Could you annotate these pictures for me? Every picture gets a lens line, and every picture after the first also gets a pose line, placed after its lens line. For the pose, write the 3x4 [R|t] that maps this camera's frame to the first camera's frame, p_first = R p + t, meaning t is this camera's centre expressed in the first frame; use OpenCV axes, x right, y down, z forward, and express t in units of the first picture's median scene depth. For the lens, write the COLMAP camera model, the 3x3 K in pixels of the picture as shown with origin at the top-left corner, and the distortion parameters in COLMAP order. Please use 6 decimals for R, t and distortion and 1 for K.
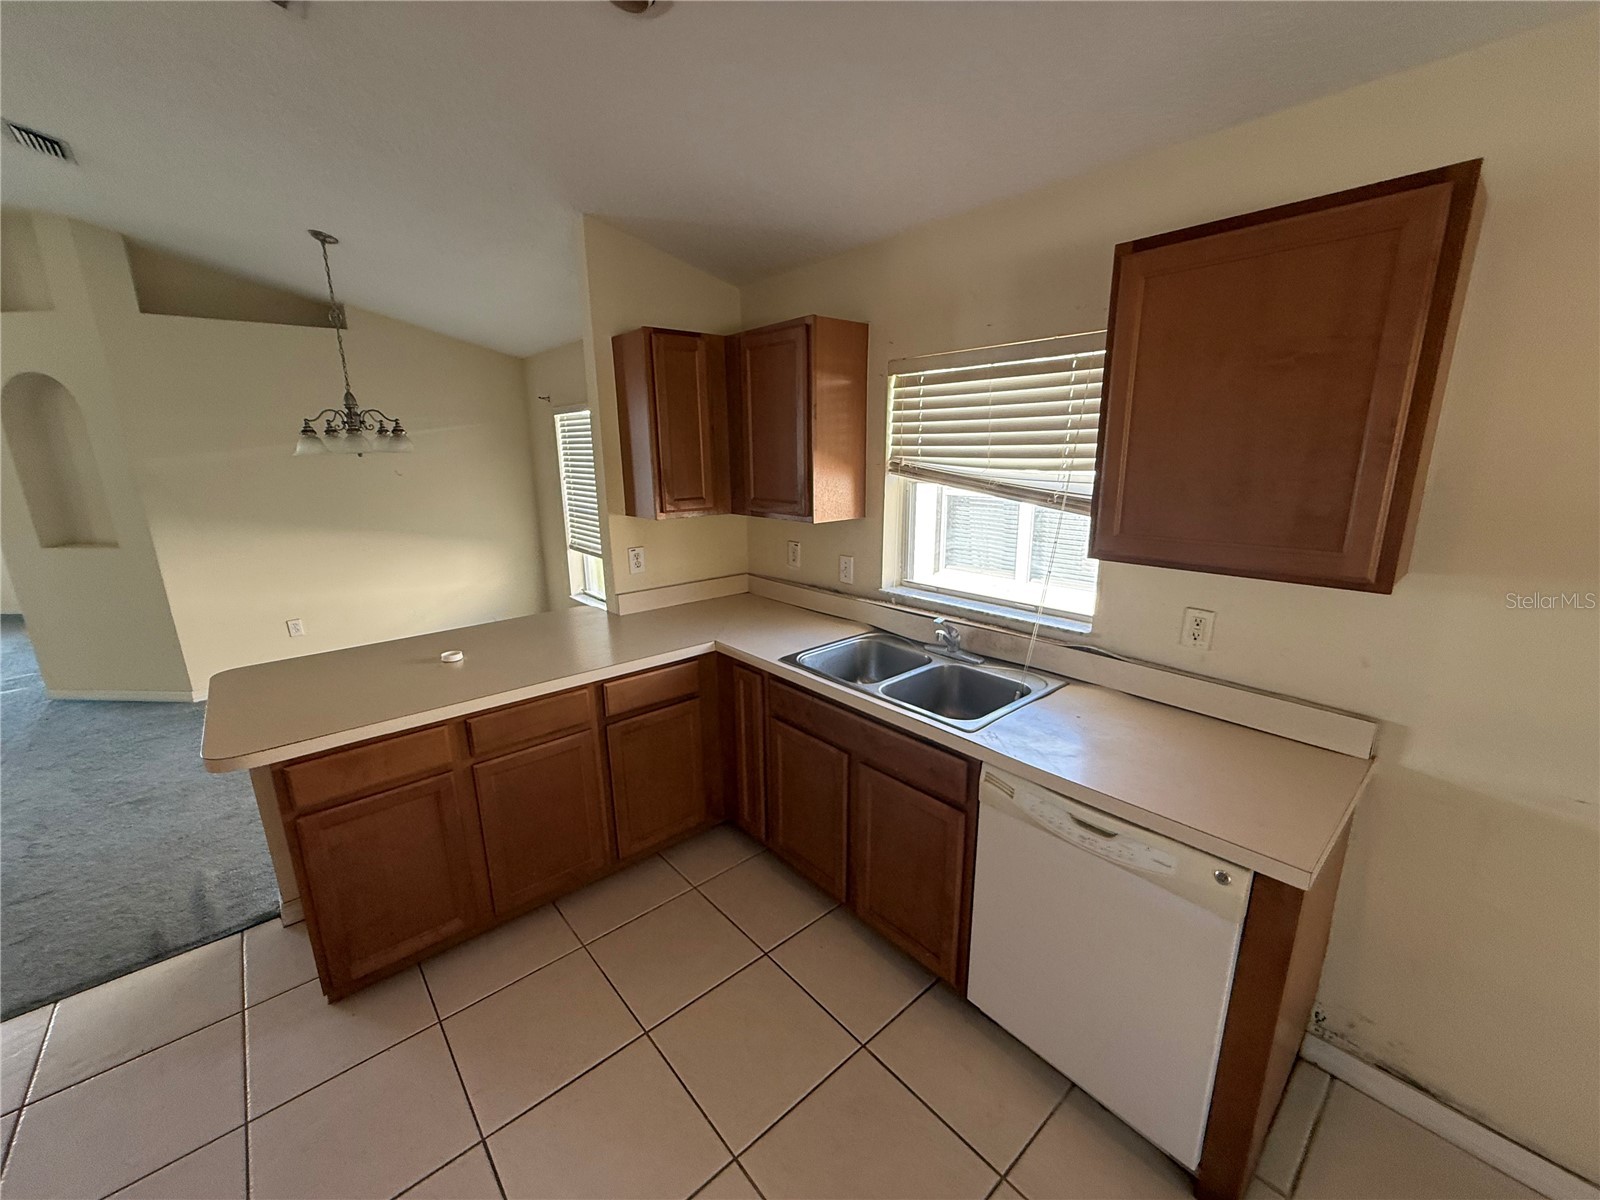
lens RADIAL K [[640.3, 0, 791.7], [0, 640.3, 599.2], [0, 0, 1]] dist [-0.000610, 0.000073]
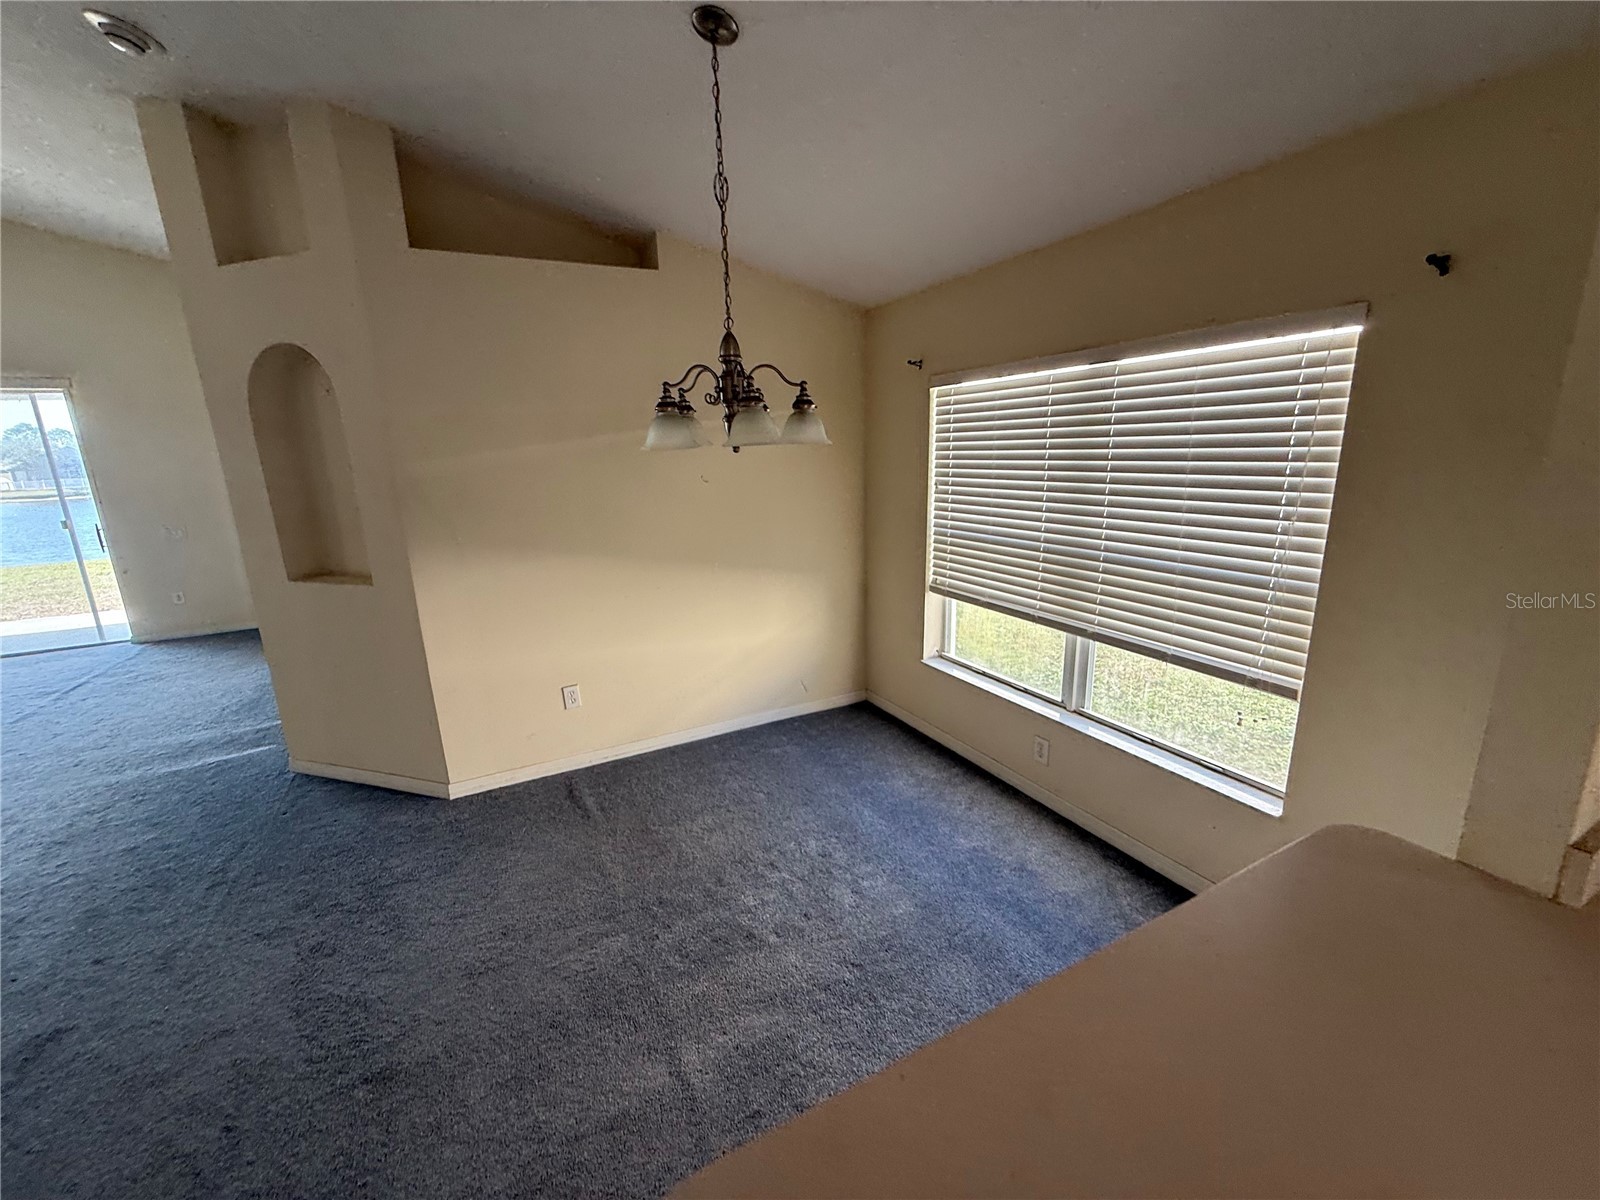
lens RADIAL K [[640.3, 0, 791.7], [0, 640.3, 599.2], [0, 0, 1]] dist [-0.000610, 0.000073]
pose [[0.971220, 0.037903, -0.235148, -0.347015], [-0.037578, 0.999276, 0.005861, -0.072256], [0.235200, 0.003144, 0.971942, 0.337167]]
